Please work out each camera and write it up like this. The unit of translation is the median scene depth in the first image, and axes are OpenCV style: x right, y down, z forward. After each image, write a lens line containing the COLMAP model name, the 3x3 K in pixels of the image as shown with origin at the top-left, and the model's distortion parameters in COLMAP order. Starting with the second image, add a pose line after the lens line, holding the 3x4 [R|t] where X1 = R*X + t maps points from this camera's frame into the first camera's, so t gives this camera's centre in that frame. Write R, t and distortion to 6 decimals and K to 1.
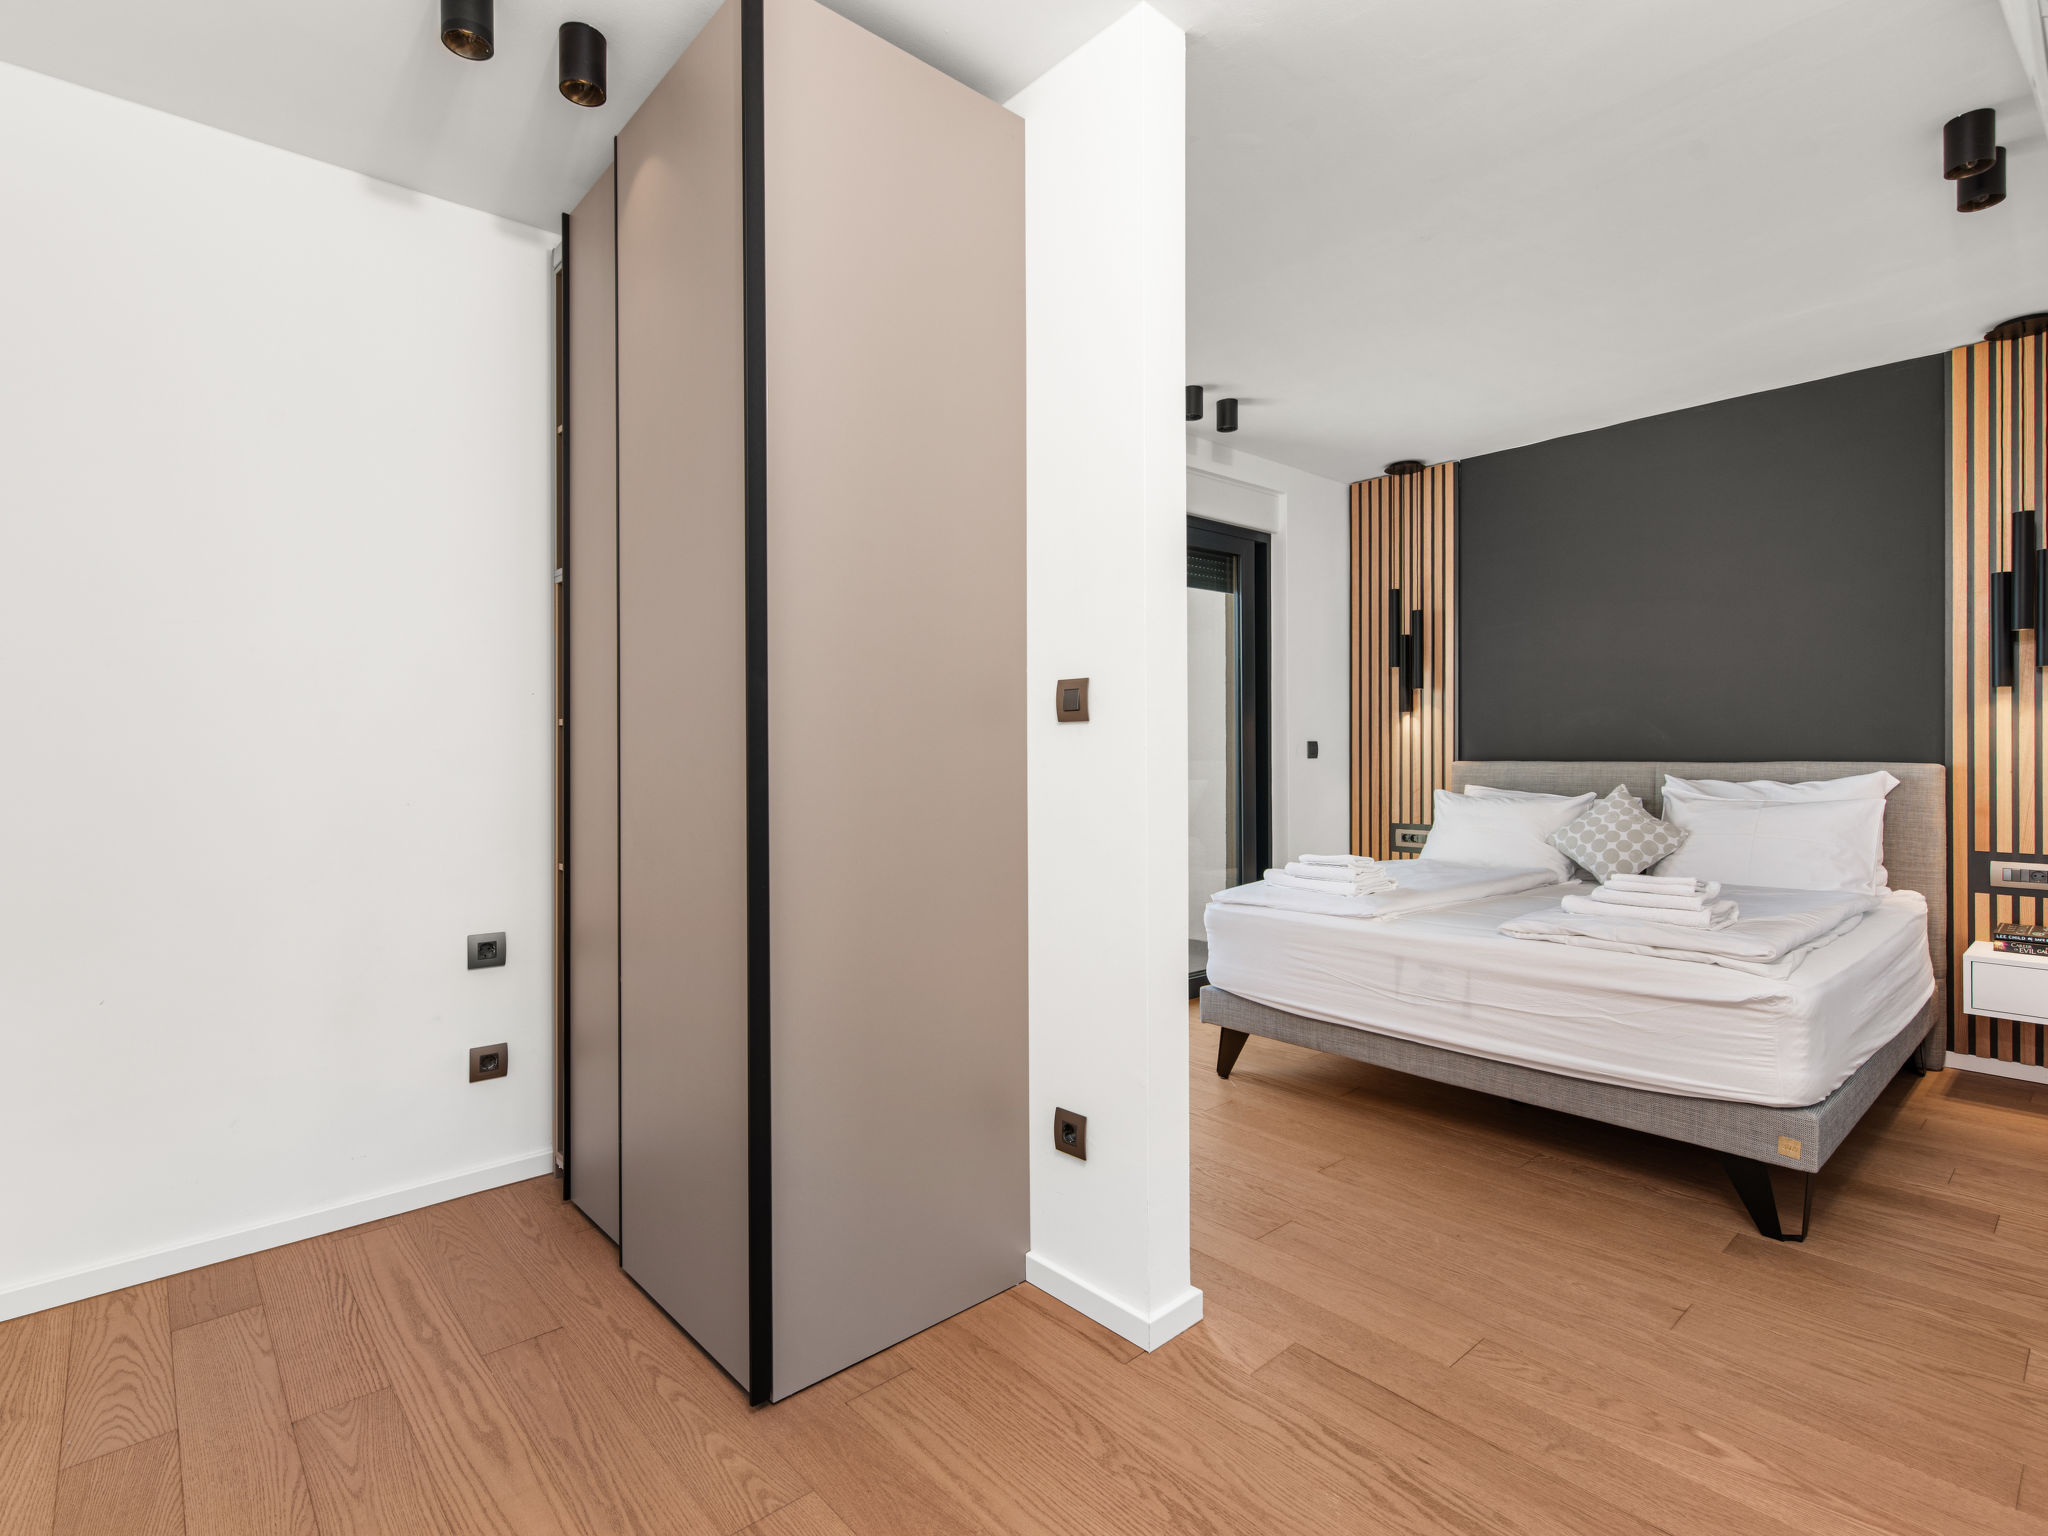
lens RADIAL K [[1005.4, 0, 1018.5], [0, 1005.4, 765.3], [0, 0, 1]] dist [0.002241, 0.000276]
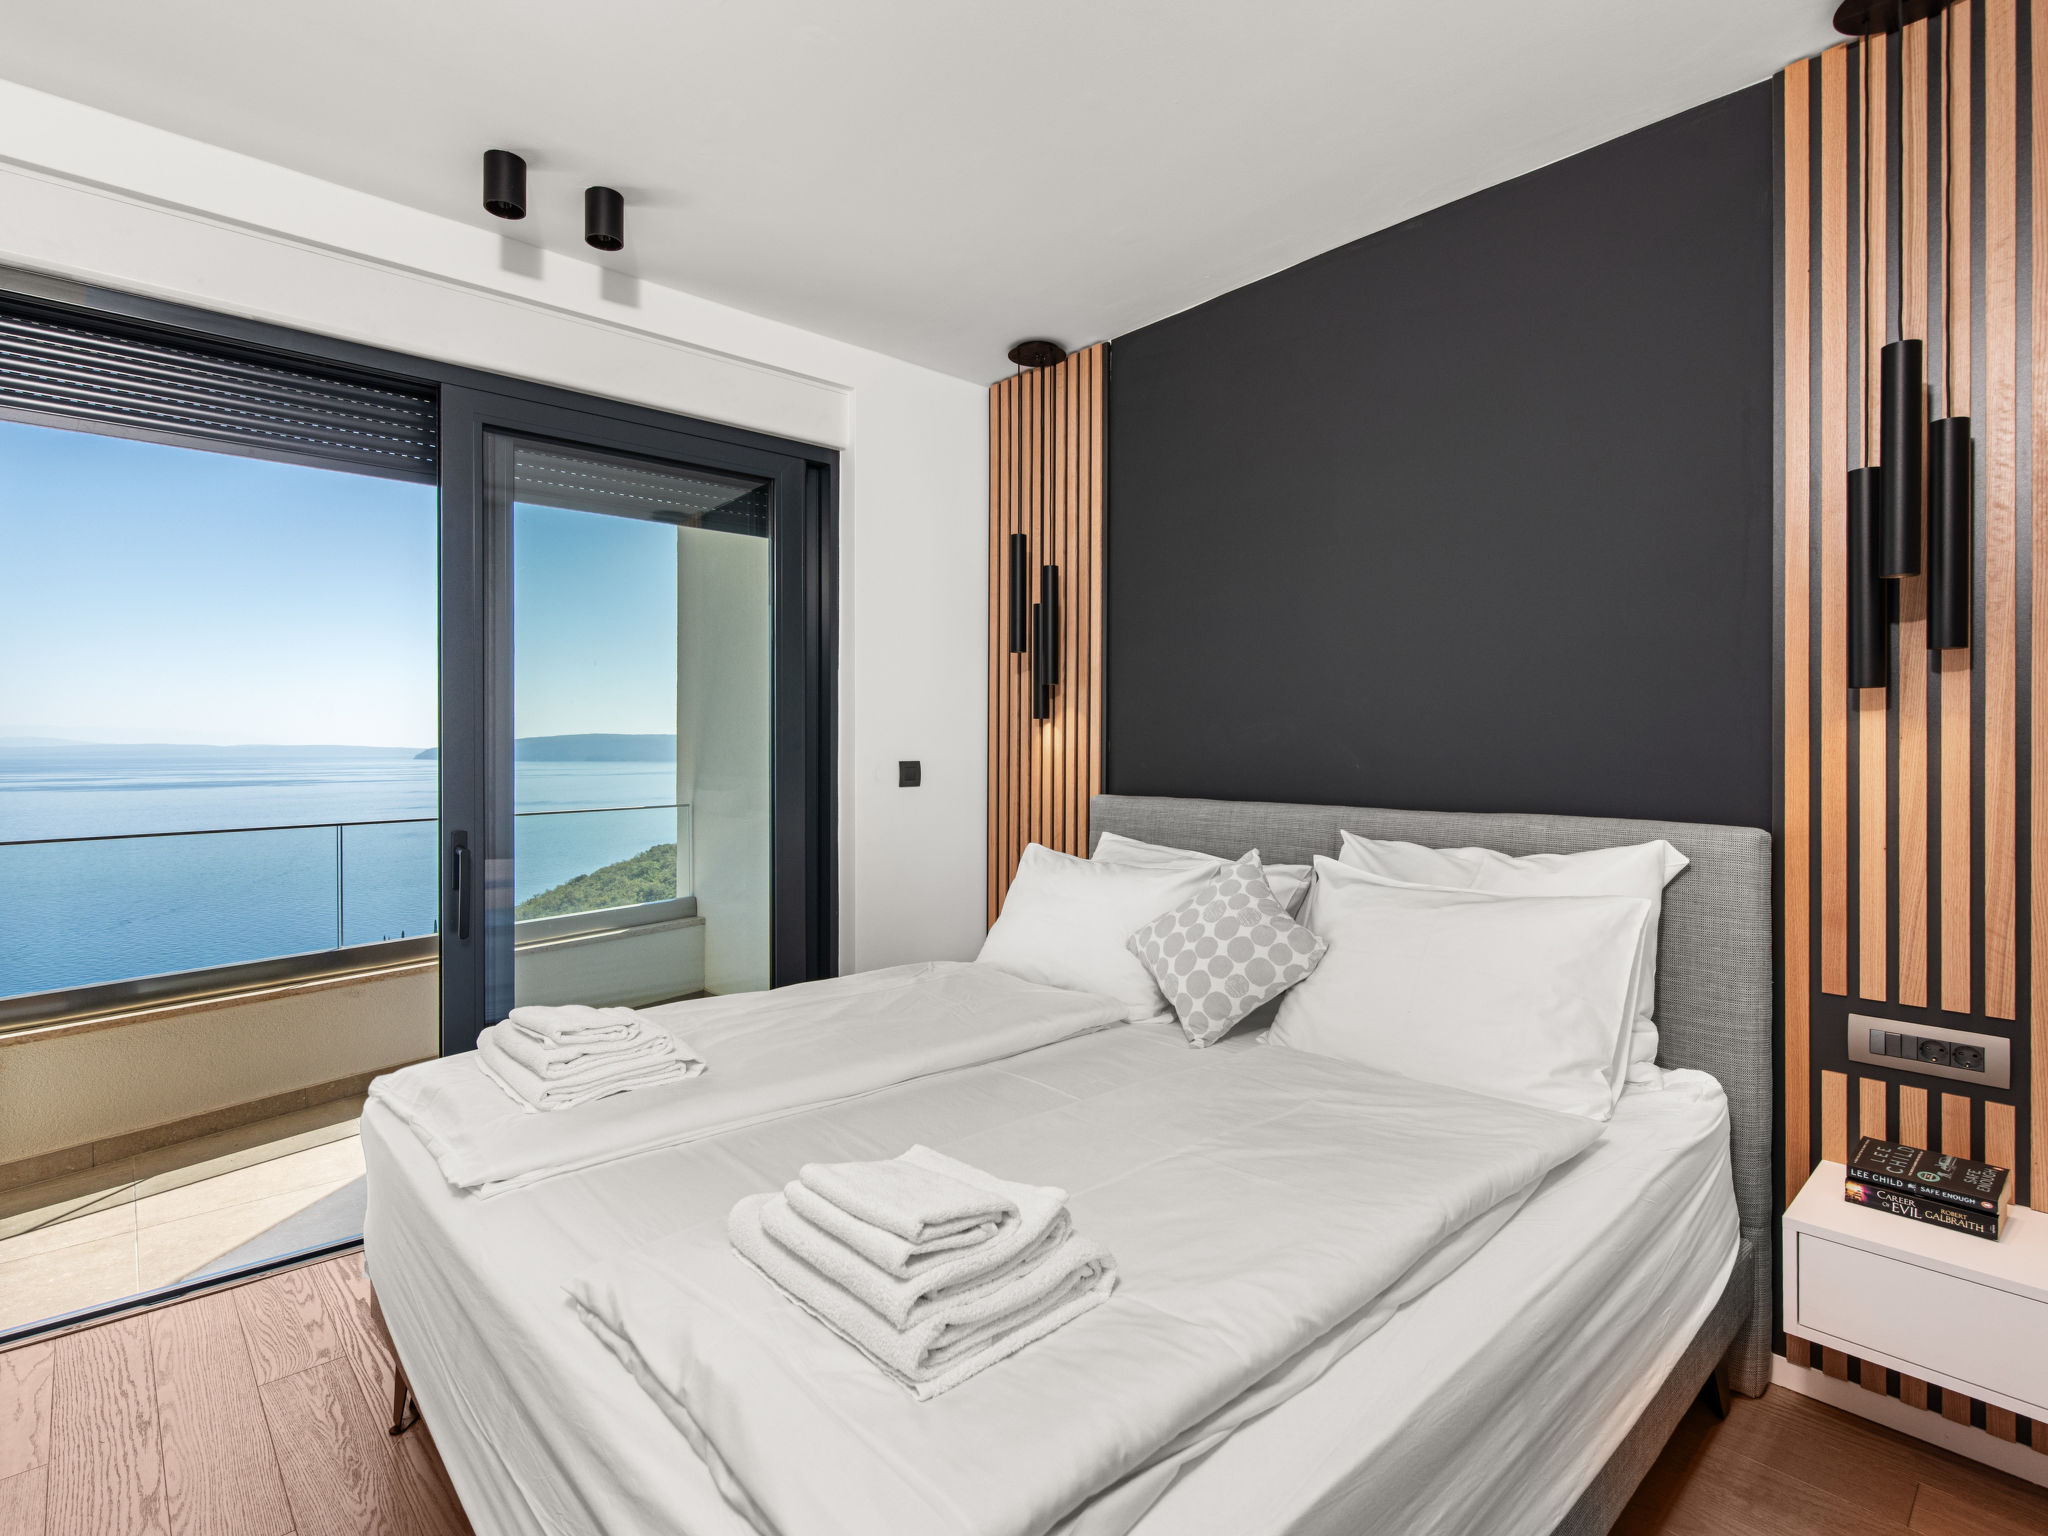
lens RADIAL K [[1005.4, 0, 1022.8], [0, 1005.4, 754.1], [0, 0, 1]] dist [0.002241, 0.000276]
pose [[0.999800, 0.004629, 0.019447, 0.506241], [-0.004535, 0.999978, -0.004850, -0.036706], [-0.019469, 0.004760, 0.999799, 0.465372]]
